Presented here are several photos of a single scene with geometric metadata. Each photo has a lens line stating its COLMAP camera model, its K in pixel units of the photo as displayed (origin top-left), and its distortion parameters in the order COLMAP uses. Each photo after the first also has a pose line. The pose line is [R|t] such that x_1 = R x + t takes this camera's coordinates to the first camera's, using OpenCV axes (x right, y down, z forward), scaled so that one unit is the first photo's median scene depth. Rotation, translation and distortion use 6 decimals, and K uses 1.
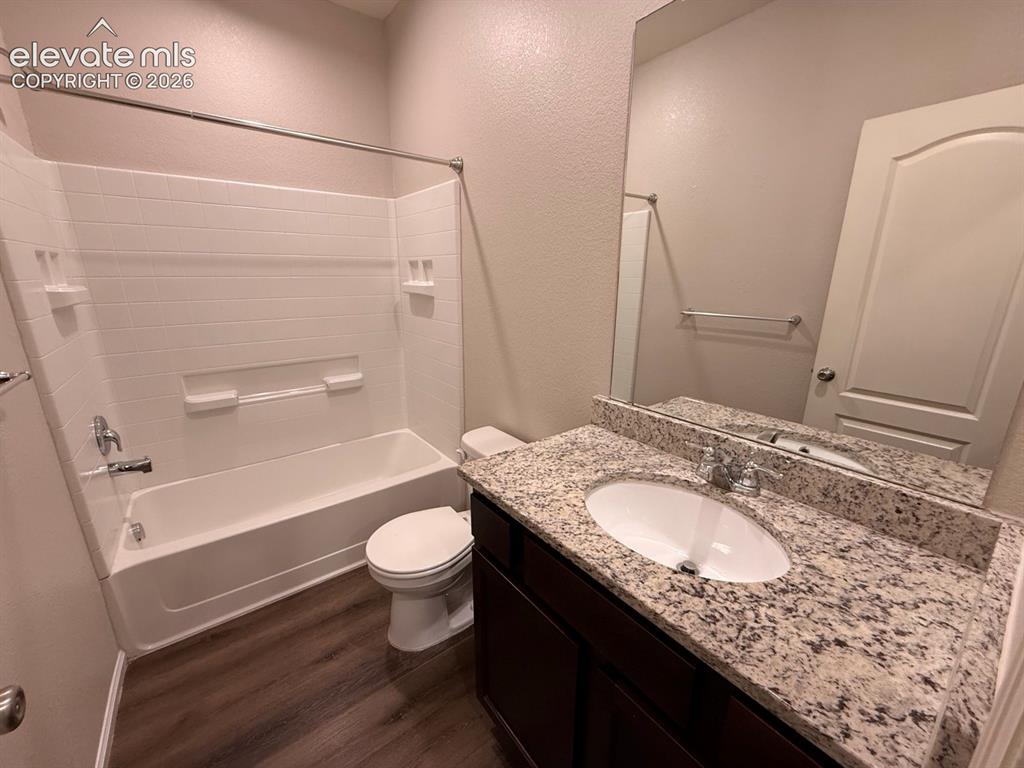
lens RADIAL K [[402.9, 0, 512.0], [0, 402.9, 384.0], [0, 0, 1]] dist [0.001168, -0.000025]
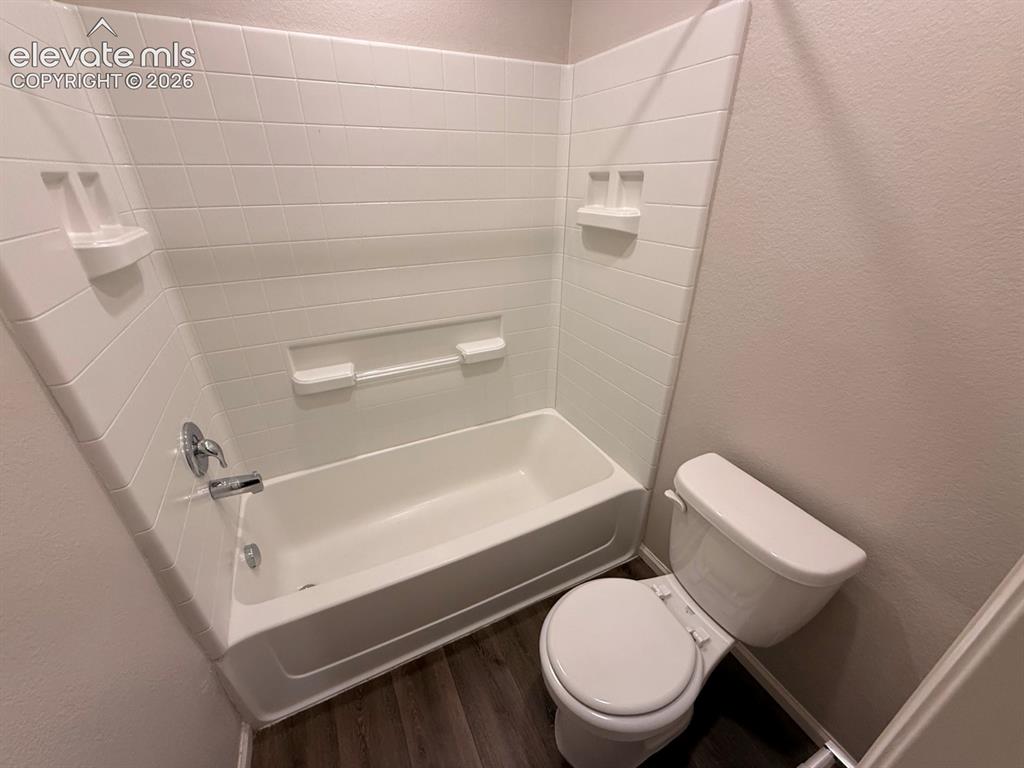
lens RADIAL K [[408.6, 0, 507.9], [0, 408.6, 383.3], [0, 0, 1]] dist [0.000238, 0.000036]
pose [[0.981311, 0.079841, -0.175084, -0.283955], [-0.043412, 0.978260, 0.202787, -0.121609], [0.187468, -0.191397, 0.963443, 0.339653]]
